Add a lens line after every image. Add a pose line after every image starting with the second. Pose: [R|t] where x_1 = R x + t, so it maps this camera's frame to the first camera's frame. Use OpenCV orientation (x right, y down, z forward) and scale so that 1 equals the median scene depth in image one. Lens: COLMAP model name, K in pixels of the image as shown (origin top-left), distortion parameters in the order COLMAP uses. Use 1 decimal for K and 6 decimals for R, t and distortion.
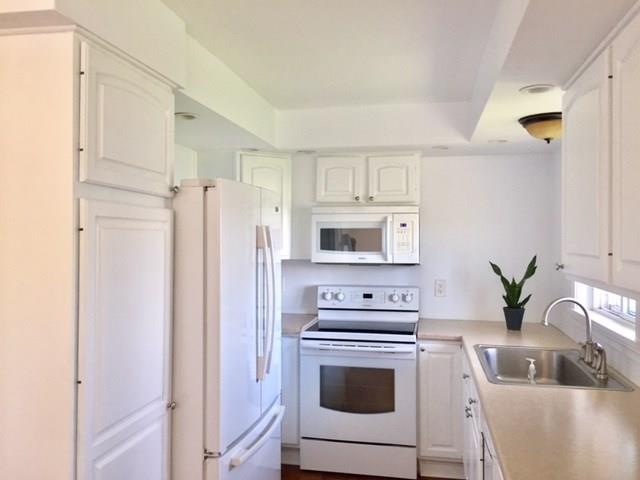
lens RADIAL K [[543.5, 0, 318.8], [0, 543.5, 238.9], [0, 0, 1]] dist [0.048098, -0.060015]
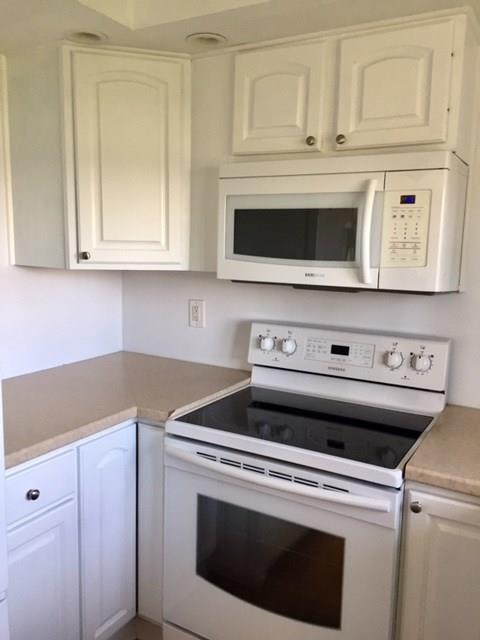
lens RADIAL K [[543.5, 0, 242.2], [0, 543.5, 322.8], [0, 0, 1]] dist [0.048098, -0.060015]
pose [[0.951477, 0.065177, -0.300737, 0.161403], [-0.020946, 0.988763, 0.148019, 0.008898], [0.307005, -0.134537, 0.942150, 0.532754]]
